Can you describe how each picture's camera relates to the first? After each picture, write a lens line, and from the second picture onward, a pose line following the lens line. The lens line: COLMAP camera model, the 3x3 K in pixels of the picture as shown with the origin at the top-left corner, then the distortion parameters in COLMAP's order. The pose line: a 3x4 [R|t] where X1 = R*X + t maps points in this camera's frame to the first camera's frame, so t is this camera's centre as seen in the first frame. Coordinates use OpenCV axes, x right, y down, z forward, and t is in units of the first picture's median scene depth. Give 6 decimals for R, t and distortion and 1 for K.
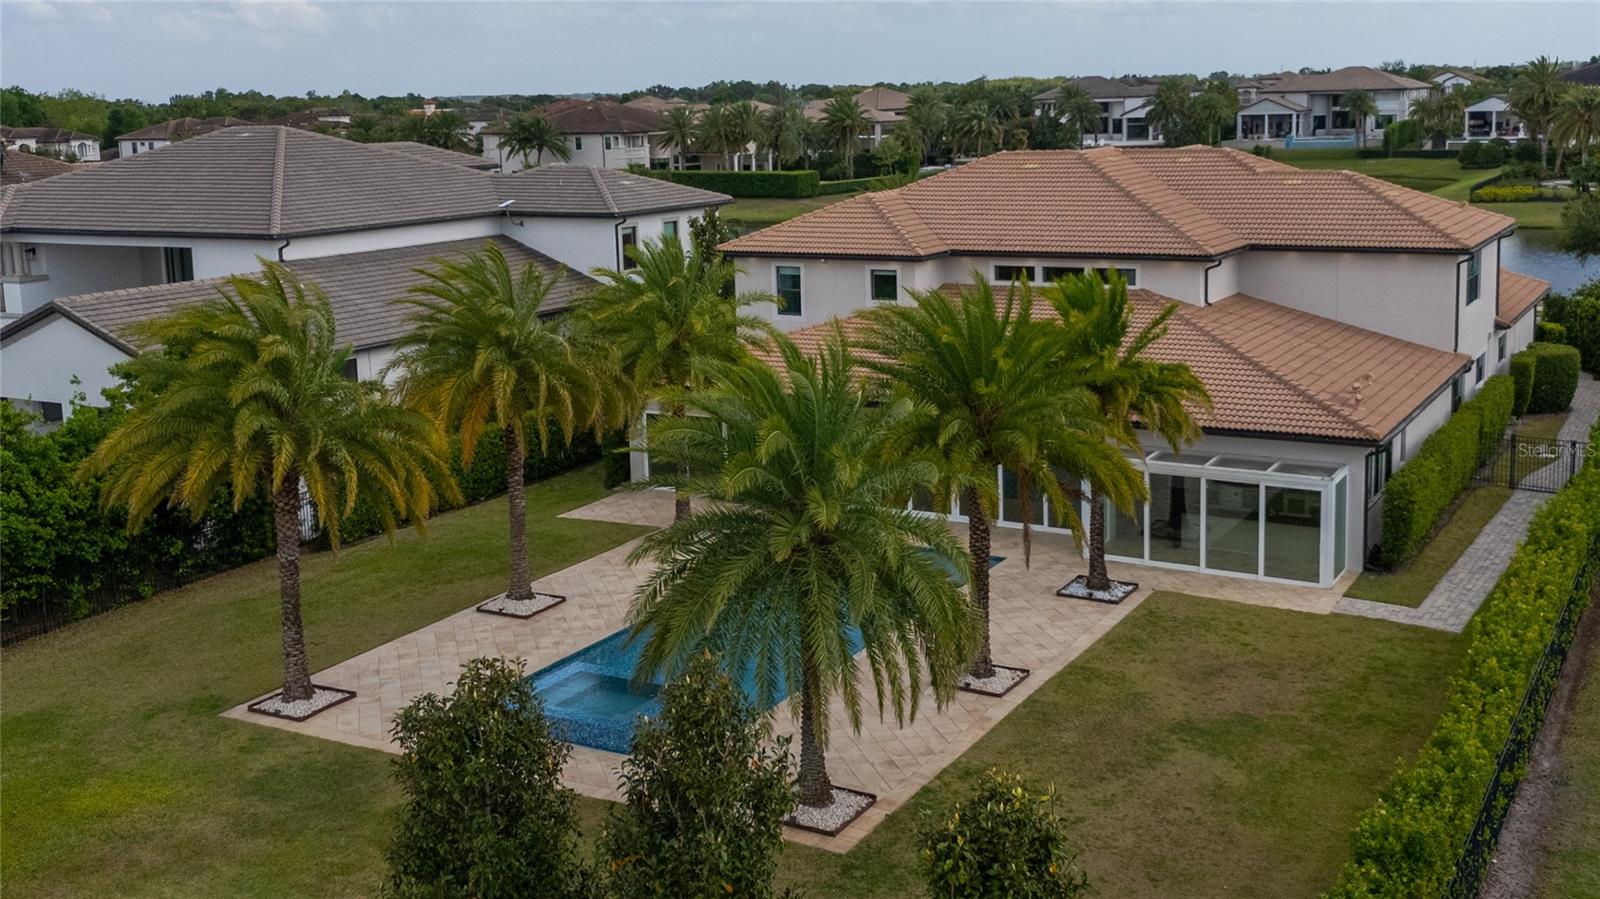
lens RADIAL K [[1671.3, 0, 802.5], [0, 1671.3, 348.3], [0, 0, 1]] dist [0.095705, -0.229746]
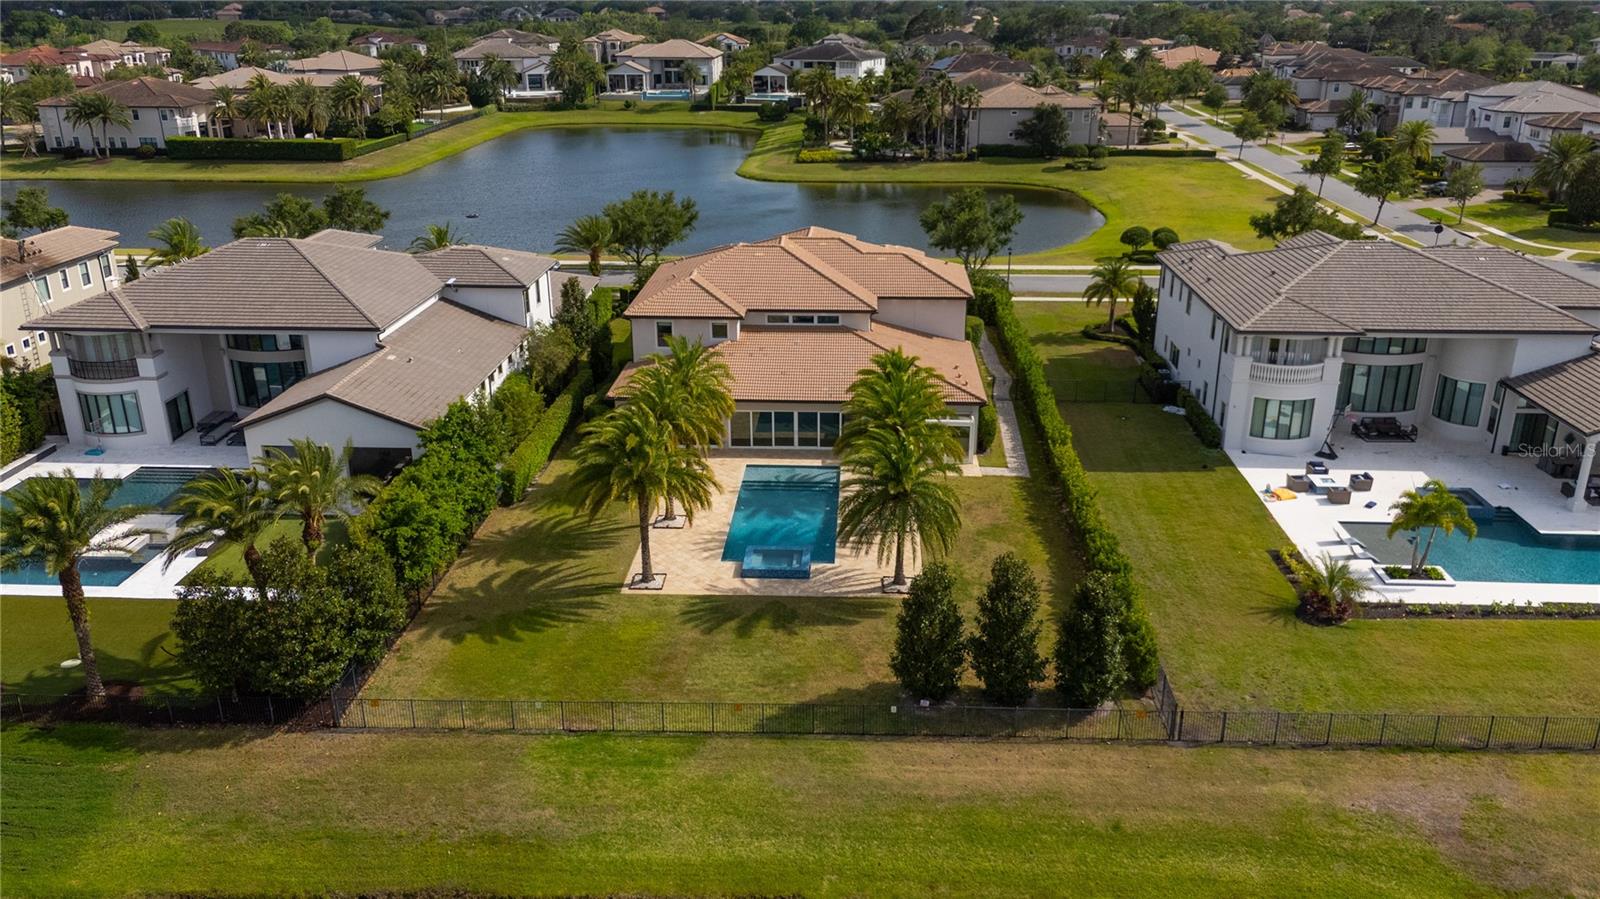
lens RADIAL K [[1226.4, 0, 802.9], [0, 1226.4, 450.8], [0, 0, 1]] dist [0.055557, -0.050636]
pose [[0.889997, -0.136324, 0.435111, -0.649447], [0.046200, 0.976310, 0.211386, -0.252649], [-0.453620, -0.168030, 0.875211, -0.446931]]
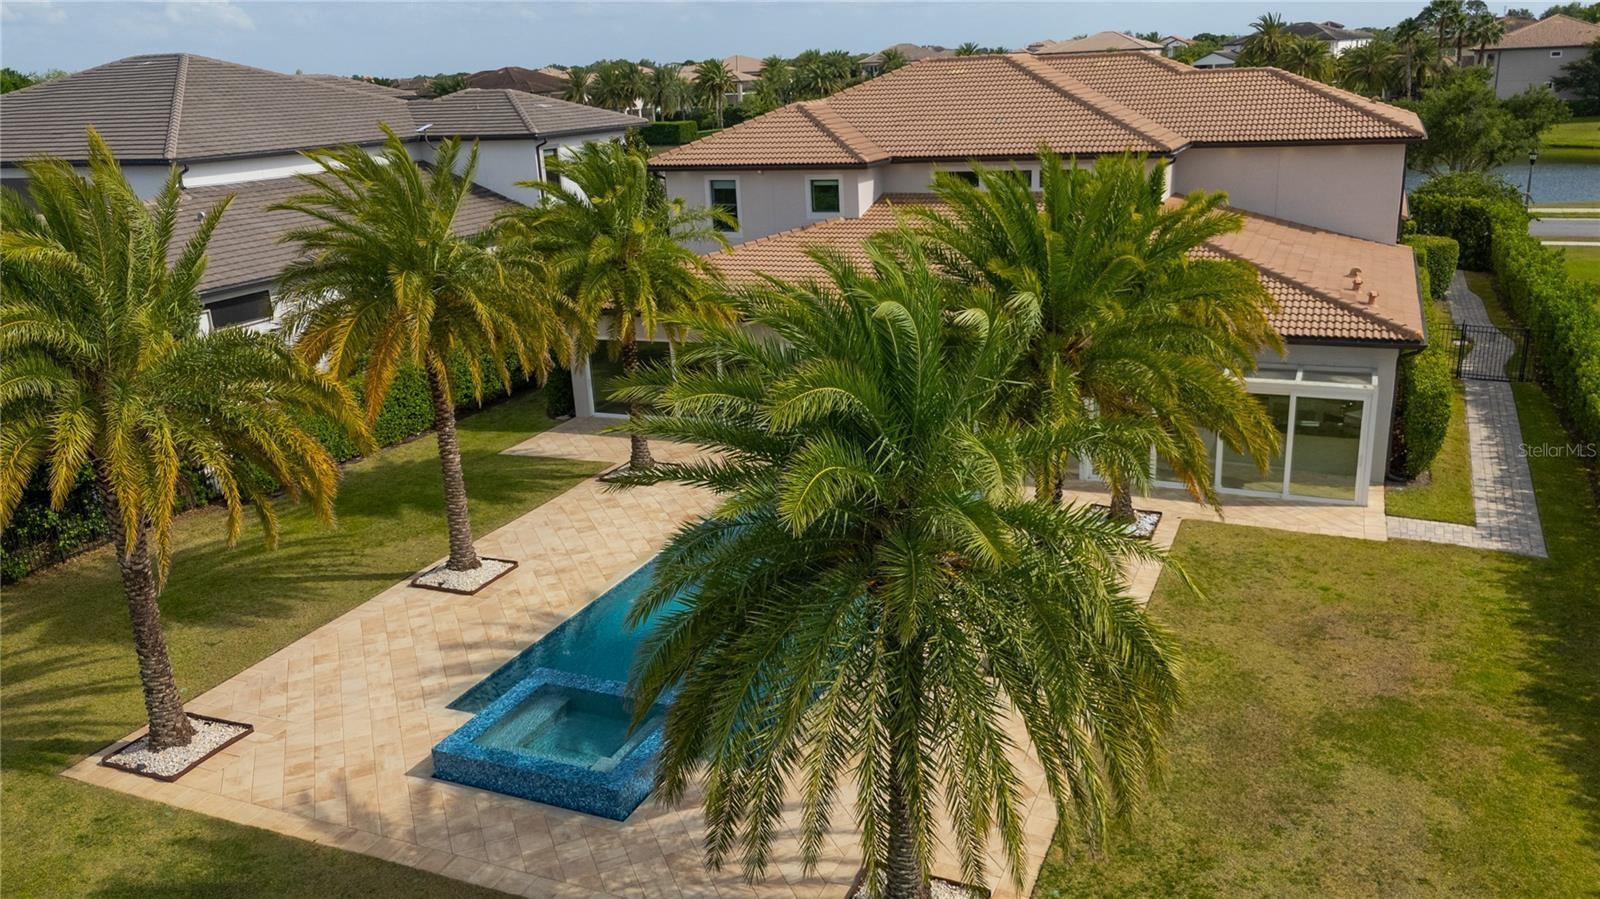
lens RADIAL K [[1226.4, 0, 802.9], [0, 1226.4, 450.8], [0, 0, 1]] dist [0.055557, -0.050636]
pose [[0.994210, -0.048559, 0.095861, -0.049164], [0.033938, 0.988306, 0.148656, 0.002644], [-0.101959, -0.144542, 0.984232, 0.343346]]
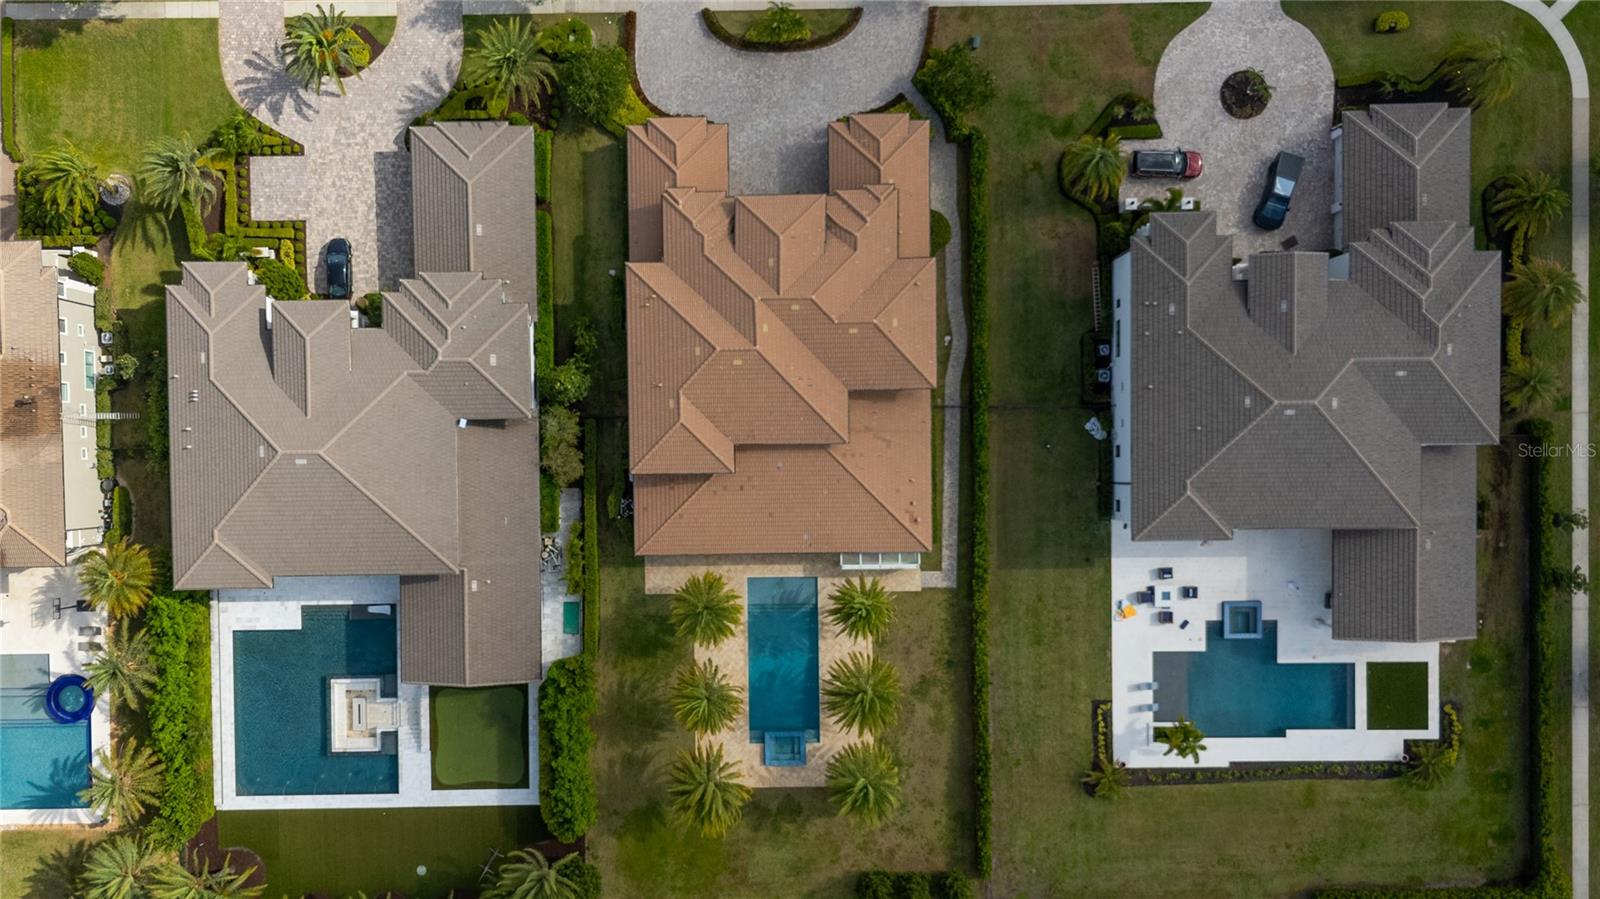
lens RADIAL K [[1179.2, 0, 800.0], [0, 1179.2, 449.5], [0, 0, 1]] dist [0.057162, -0.062785]
pose [[0.859147, -0.511498, 0.015342, 0.179468], [0.057922, 0.126990, 0.990211, -2.057300], [-0.508440, -0.849849, 0.138730, 0.906320]]
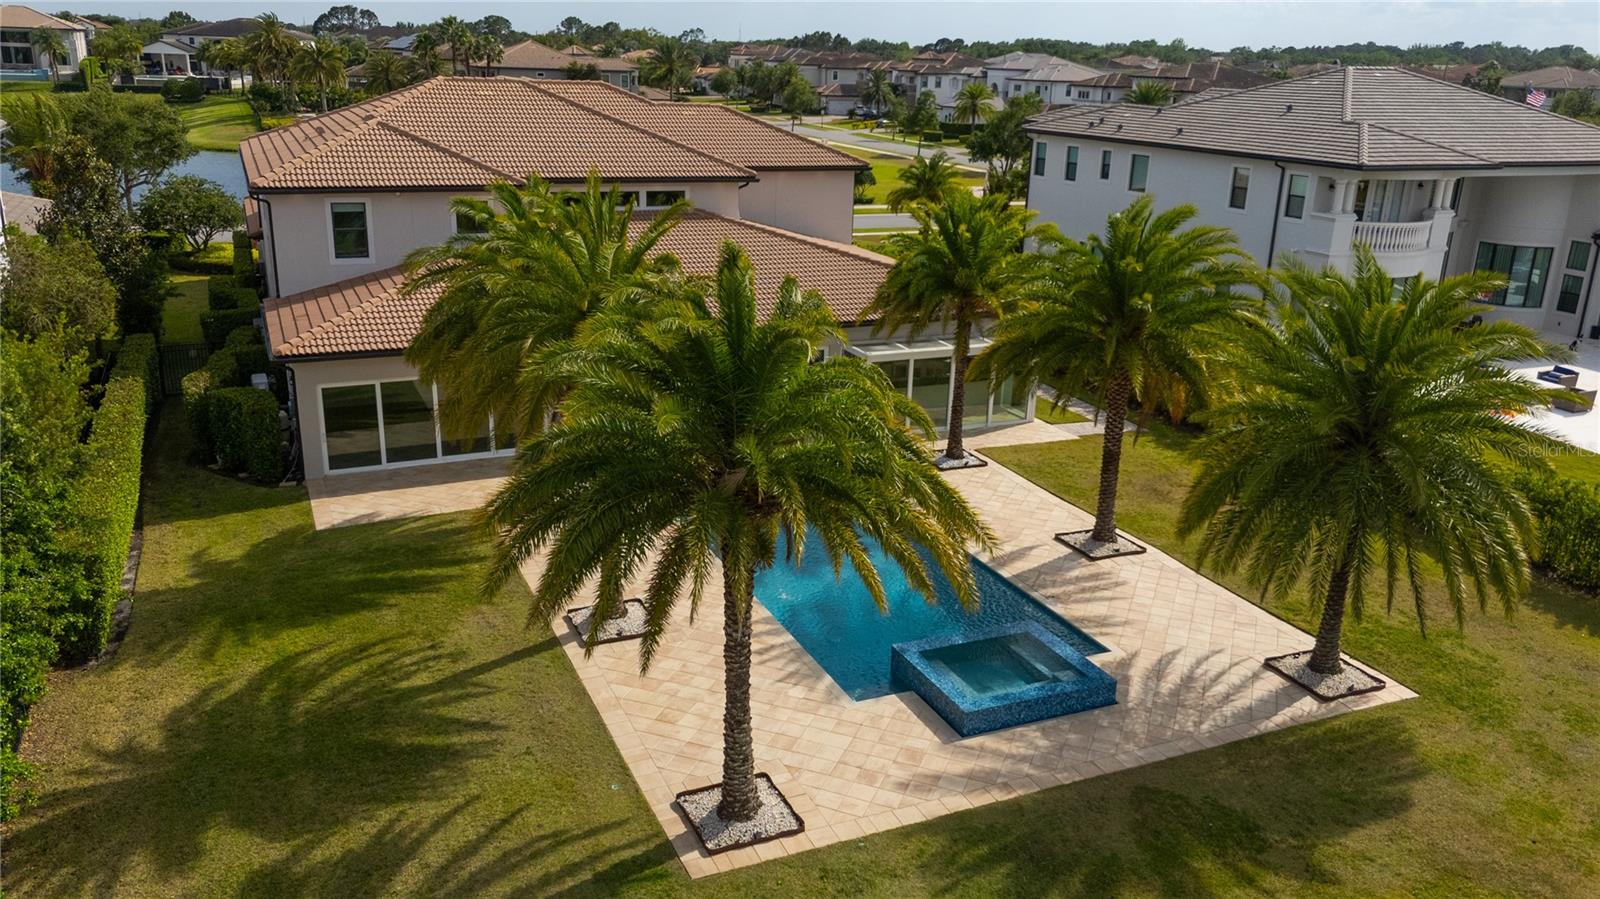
lens RADIAL K [[1226.4, 0, 802.9], [0, 1226.4, 450.8], [0, 0, 1]] dist [0.055557, -0.050636]
pose [[0.580686, -0.207067, 0.787354, -0.533684], [0.074575, 0.976577, 0.201831, -0.044480], [-0.810705, -0.058484, 0.582527, 0.523951]]
